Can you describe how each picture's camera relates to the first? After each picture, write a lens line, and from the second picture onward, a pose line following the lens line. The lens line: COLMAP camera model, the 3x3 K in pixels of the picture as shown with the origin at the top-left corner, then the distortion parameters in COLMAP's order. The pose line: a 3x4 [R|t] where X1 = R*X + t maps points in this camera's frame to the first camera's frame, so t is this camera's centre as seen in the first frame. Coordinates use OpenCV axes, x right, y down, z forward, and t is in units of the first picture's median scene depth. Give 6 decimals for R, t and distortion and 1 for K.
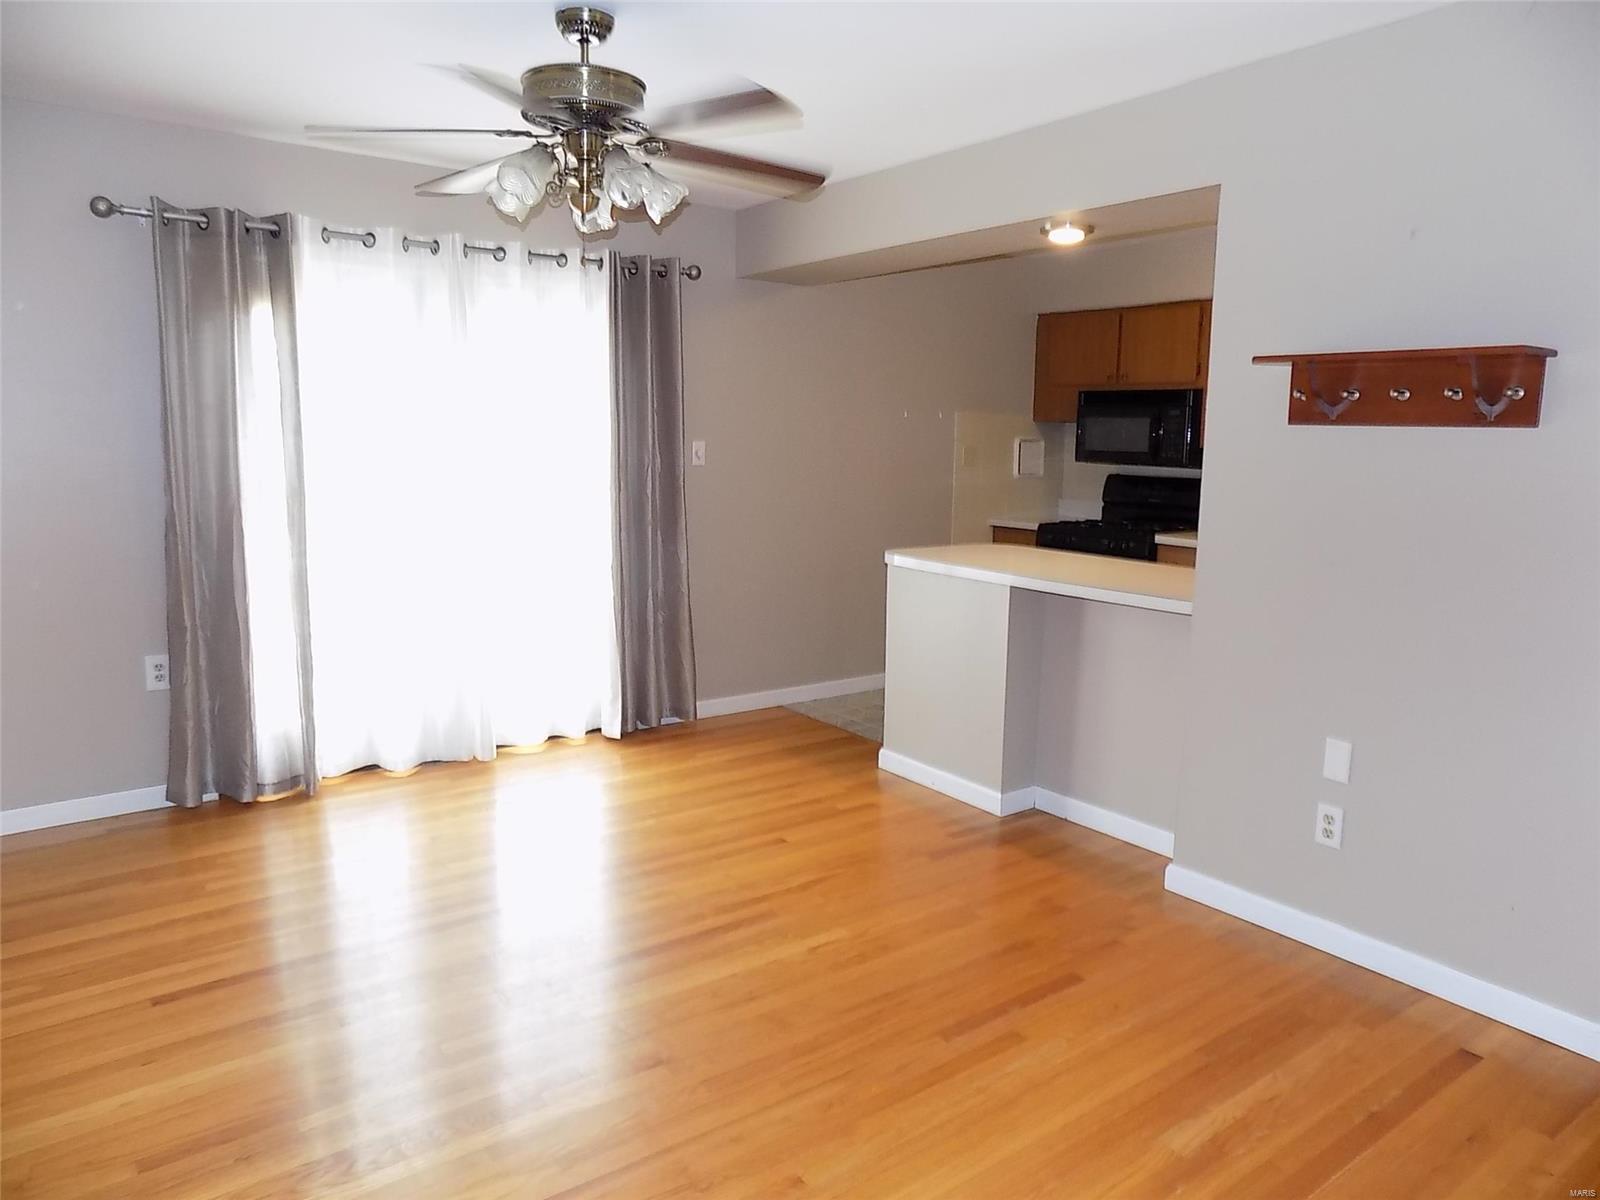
lens RADIAL K [[1066.9, 0, 800.0], [0, 1066.9, 600.0], [0, 0, 1]] dist [-0.082999, 0.060324]
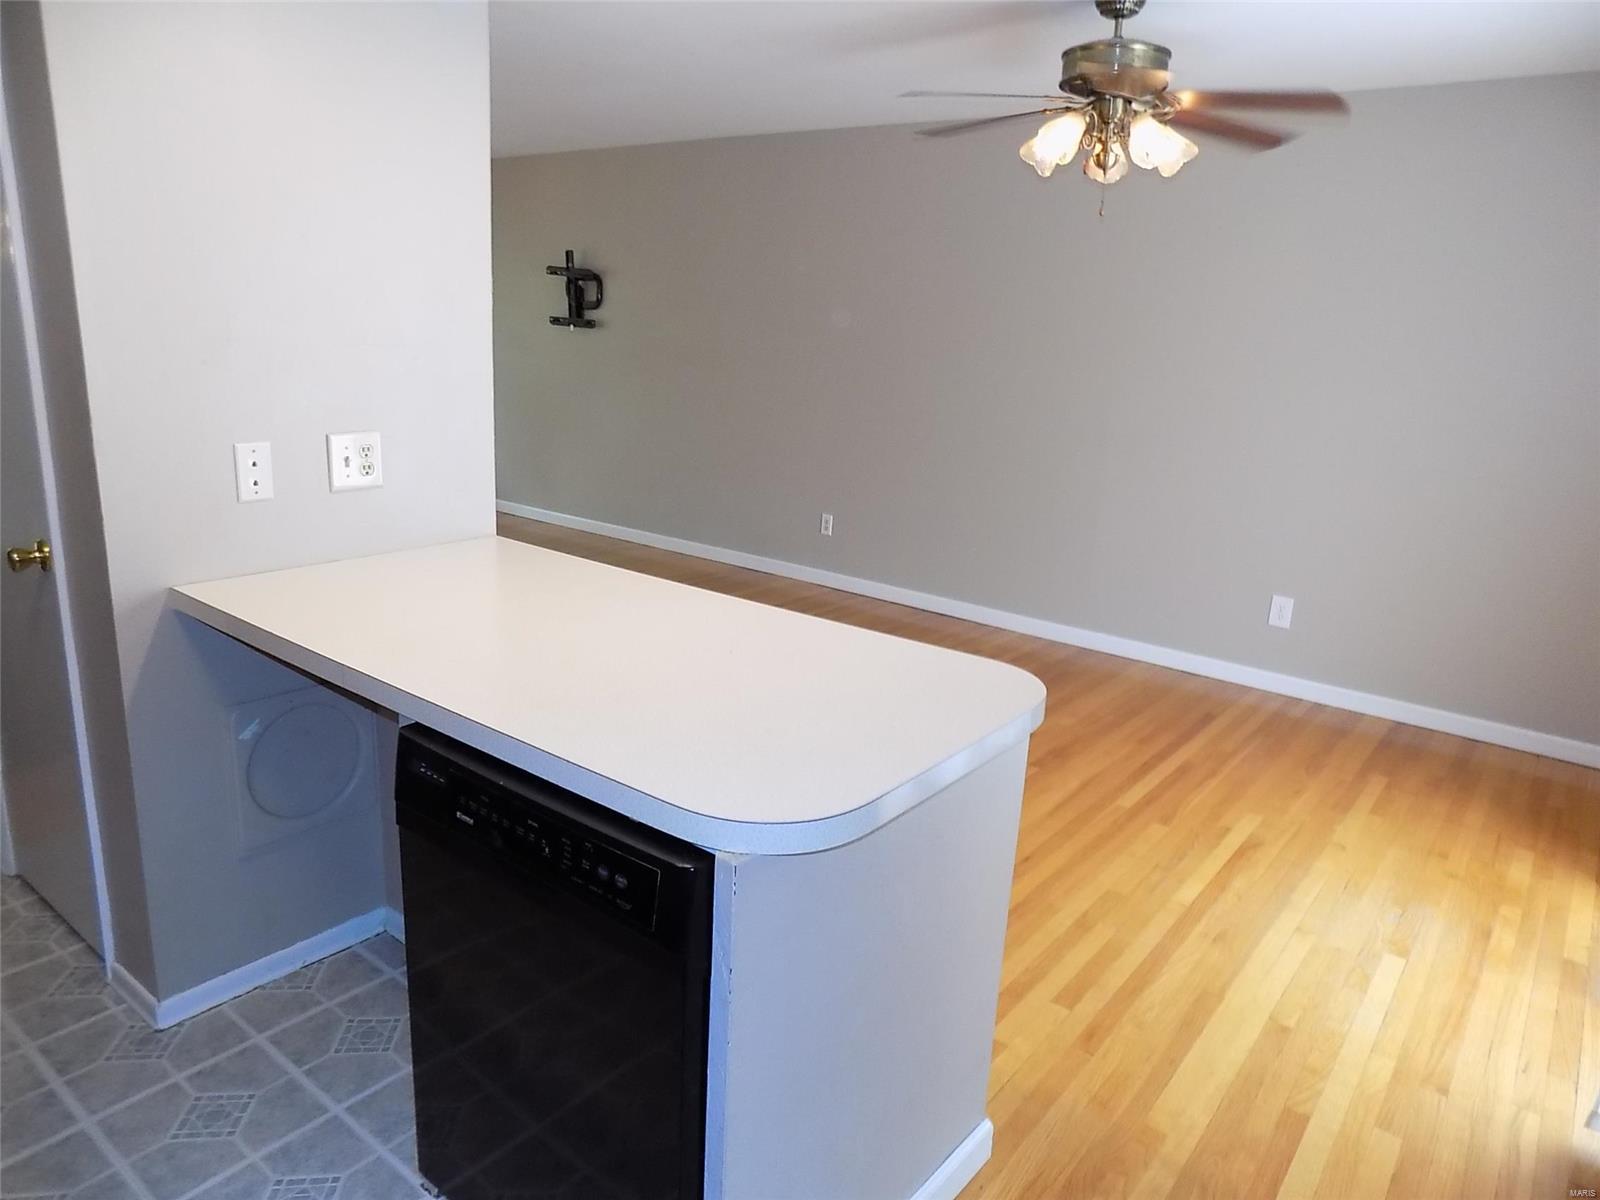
lens RADIAL K [[1066.9, 0, 800.0], [0, 1066.9, 600.0], [0, 0, 1]] dist [-0.082999, 0.060324]
pose [[-0.965648, 0.009944, -0.259662, 0.276940], [-0.095380, 0.915954, 0.389782, -0.240840], [0.241715, 0.401159, -0.883541, 1.467681]]
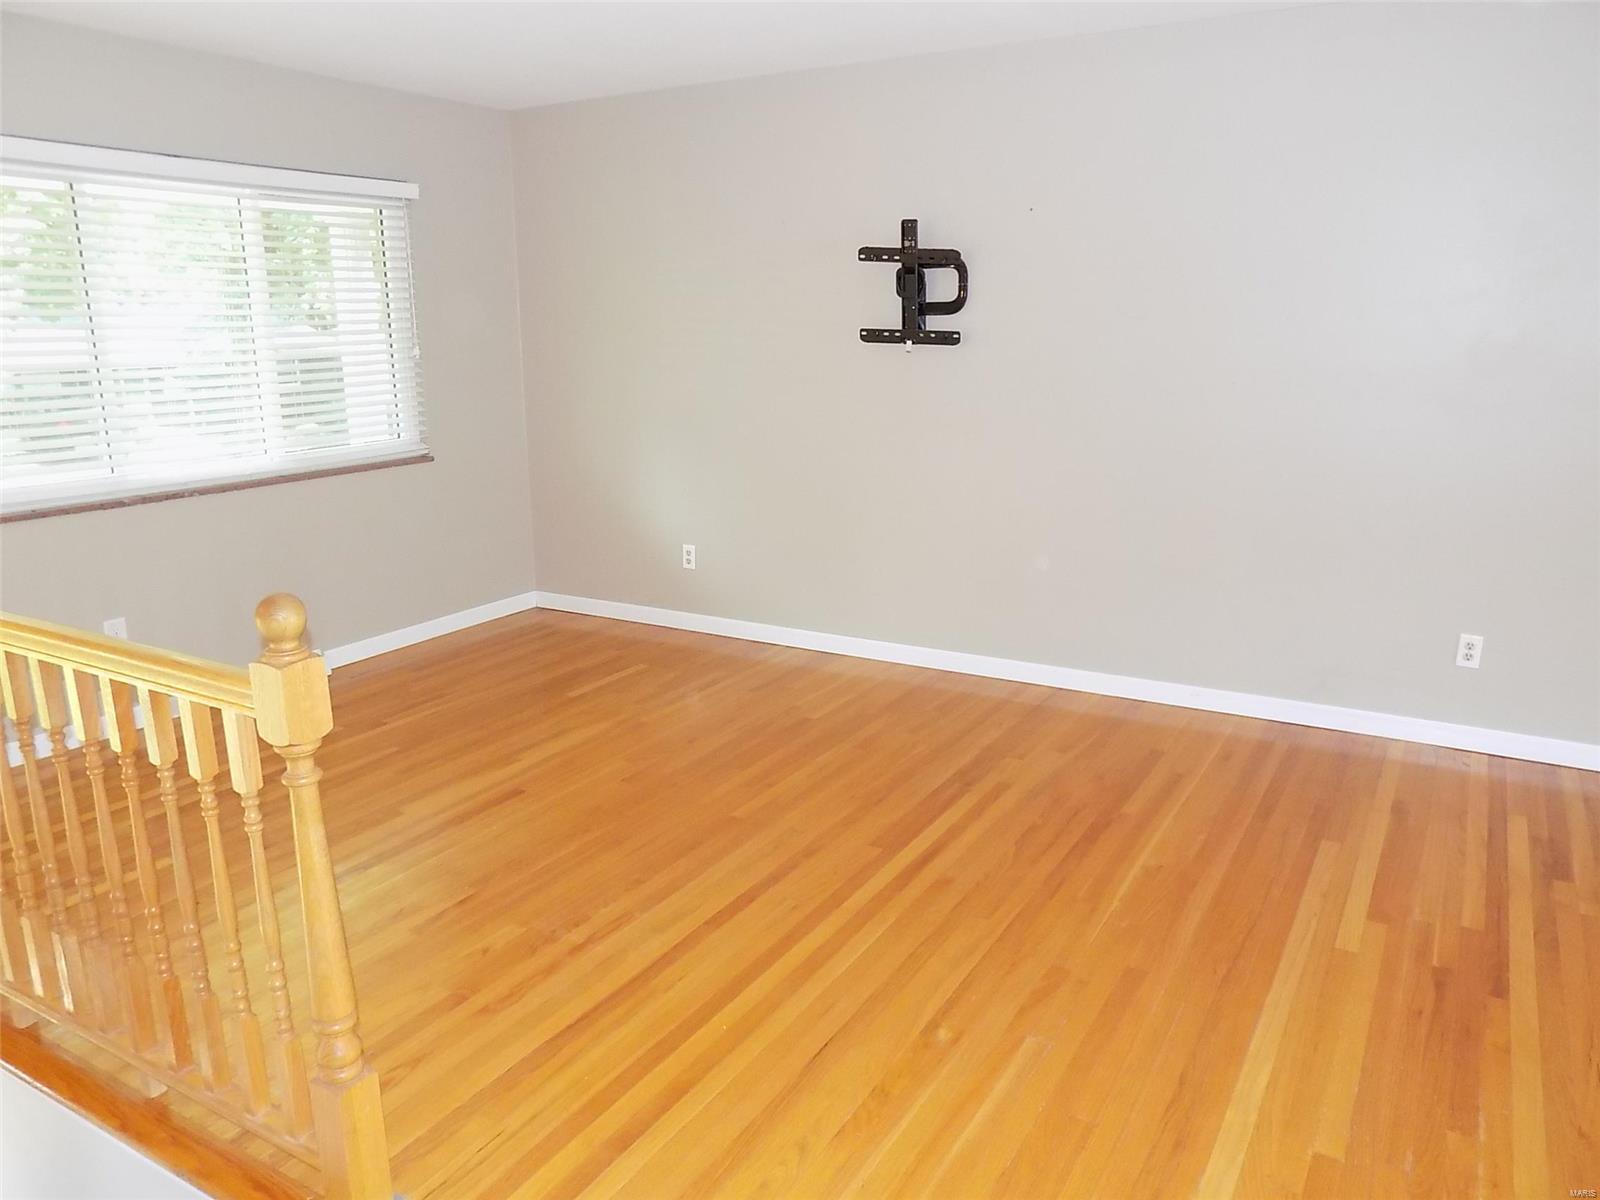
lens RADIAL K [[1160.2, 0, 800.0], [0, 1160.2, 600.0], [0, 0, 1]] dist [-0.067122, 0.007877]
pose [[-0.923553, 0.086688, -0.373543, 0.751899], [-0.060967, 0.928529, 0.366219, -0.117474], [0.378593, 0.360997, -0.852261, 0.692909]]
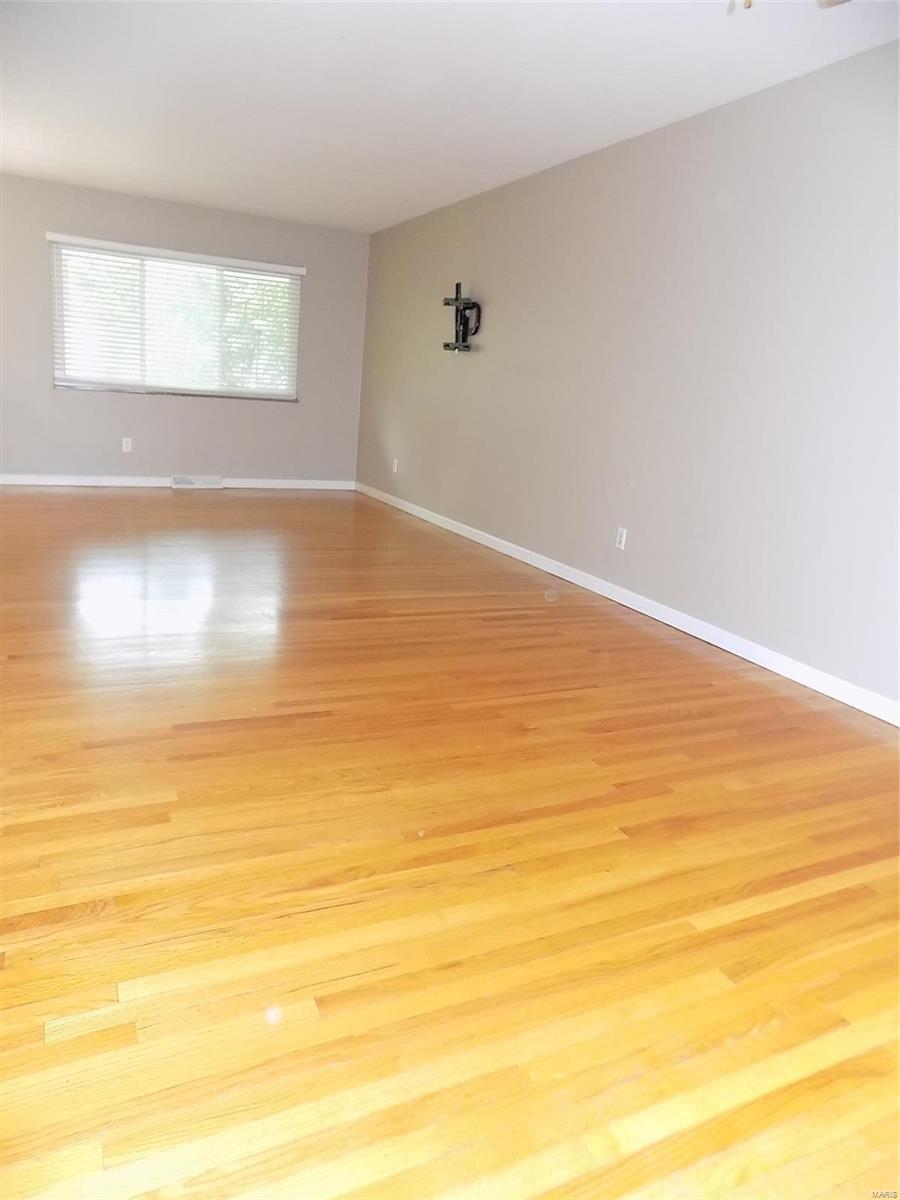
lens RADIAL K [[800.2, 0, 435.3], [0, 800.2, 599.2], [0, 0, 1]] dist [-0.082999, 0.060324]
pose [[-0.975495, -0.140955, 0.168939, -0.104320], [-0.063128, 0.914862, 0.398800, -0.102139], [-0.210769, 0.378363, -0.901342, 1.188423]]
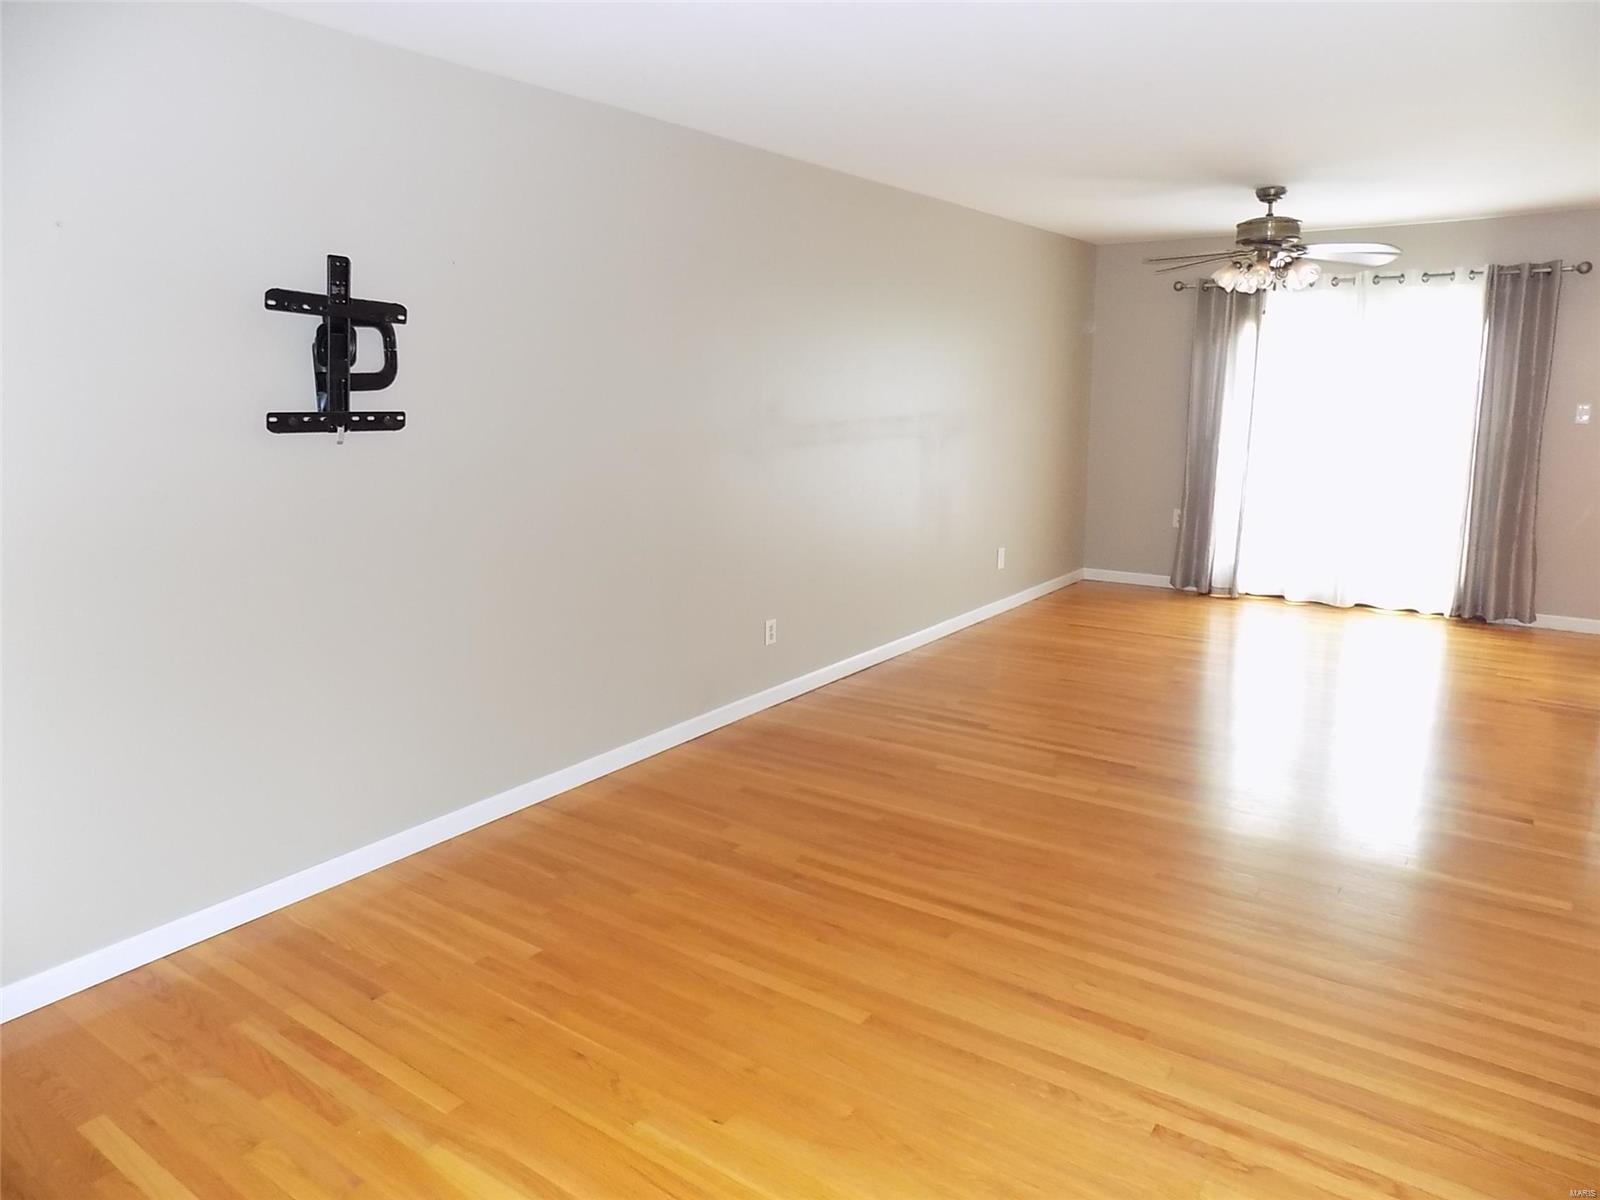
lens RADIAL K [[1066.9, 0, 800.0], [0, 1066.9, 600.0], [0, 0, 1]] dist [-0.082999, 0.060324]
pose [[0.306625, 0.176614, -0.935301, 1.020853], [-0.134132, 0.980846, 0.141241, 0.033784], [0.942332, 0.082146, 0.324442, -0.295536]]
